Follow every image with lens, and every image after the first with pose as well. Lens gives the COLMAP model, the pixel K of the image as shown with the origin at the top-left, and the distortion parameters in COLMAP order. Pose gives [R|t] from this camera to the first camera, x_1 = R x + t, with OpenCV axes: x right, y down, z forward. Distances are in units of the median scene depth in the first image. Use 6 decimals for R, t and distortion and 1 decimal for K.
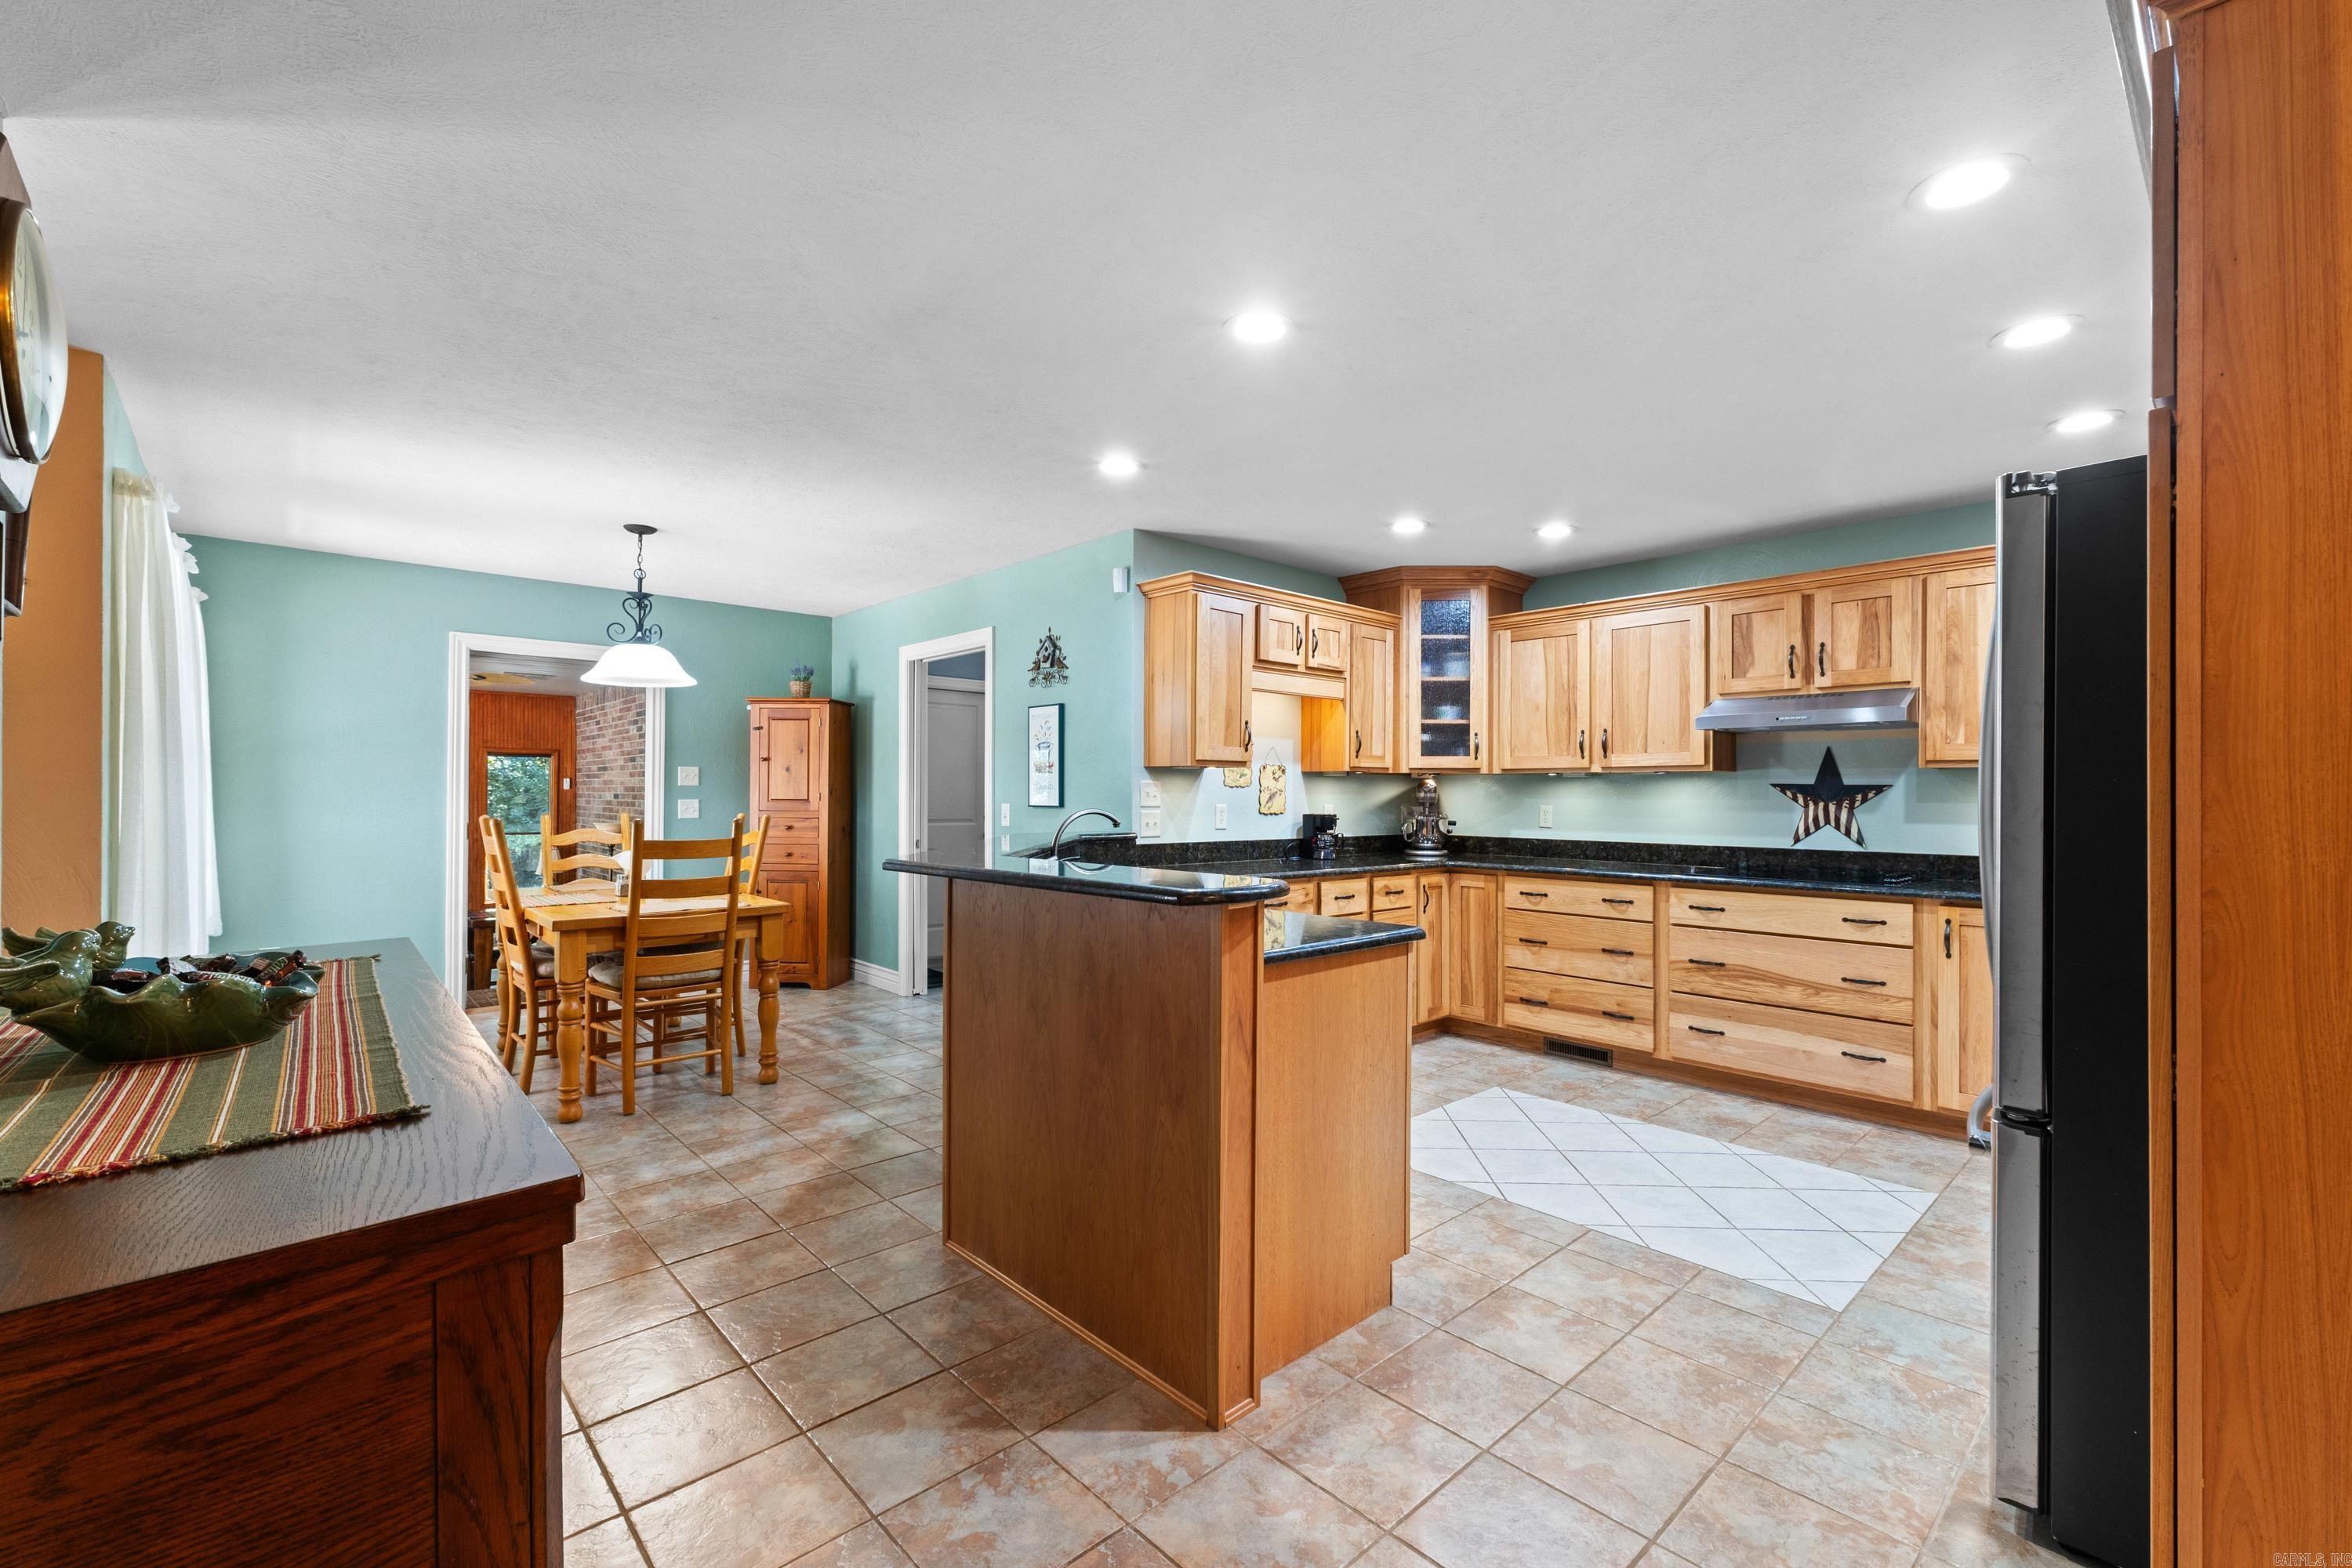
lens RADIAL K [[1000.1, 0, 1182.9], [0, 1000.1, 791.7], [0, 0, 1]] dist [0.004668, 0.000046]
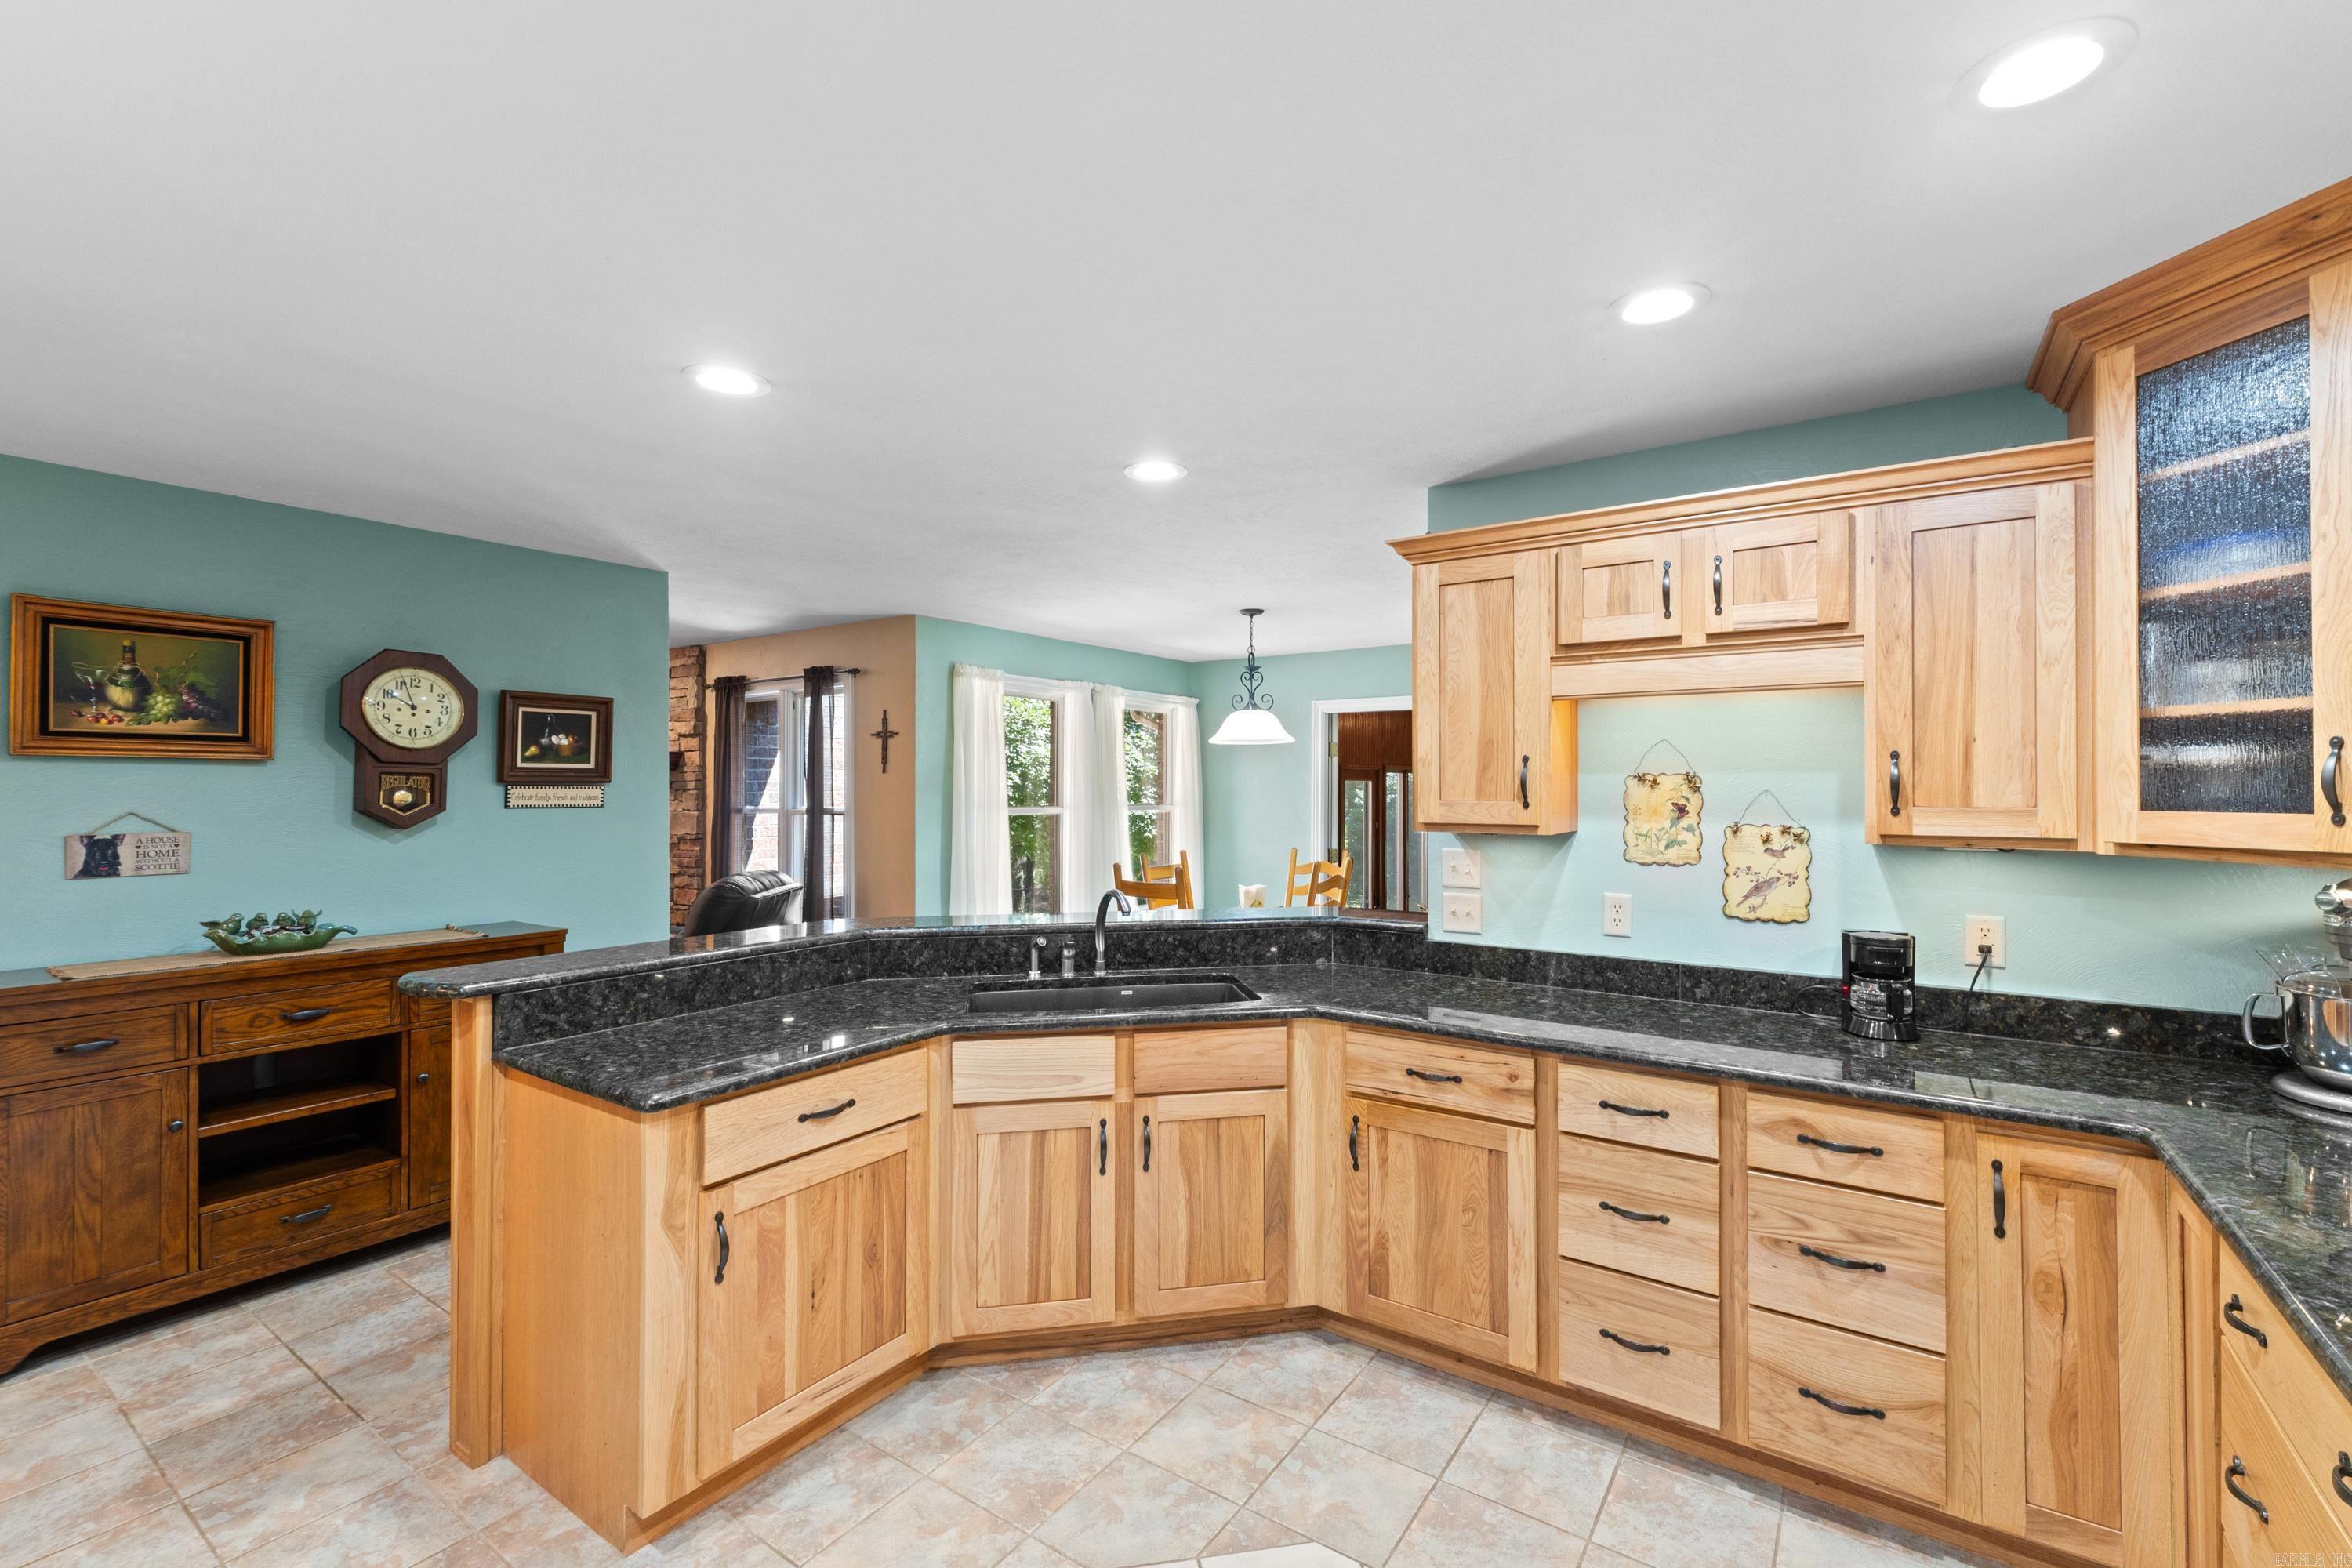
lens RADIAL K [[1000.1, 0, 1193.8], [0, 1000.1, 787.5], [0, 0, 1]] dist [0.004668, 0.000046]
pose [[0.226783, -0.008559, -0.973908, 0.576967], [0.006018, 0.999955, -0.007386, -0.048481], [0.973927, -0.004186, 0.226824, 0.664744]]
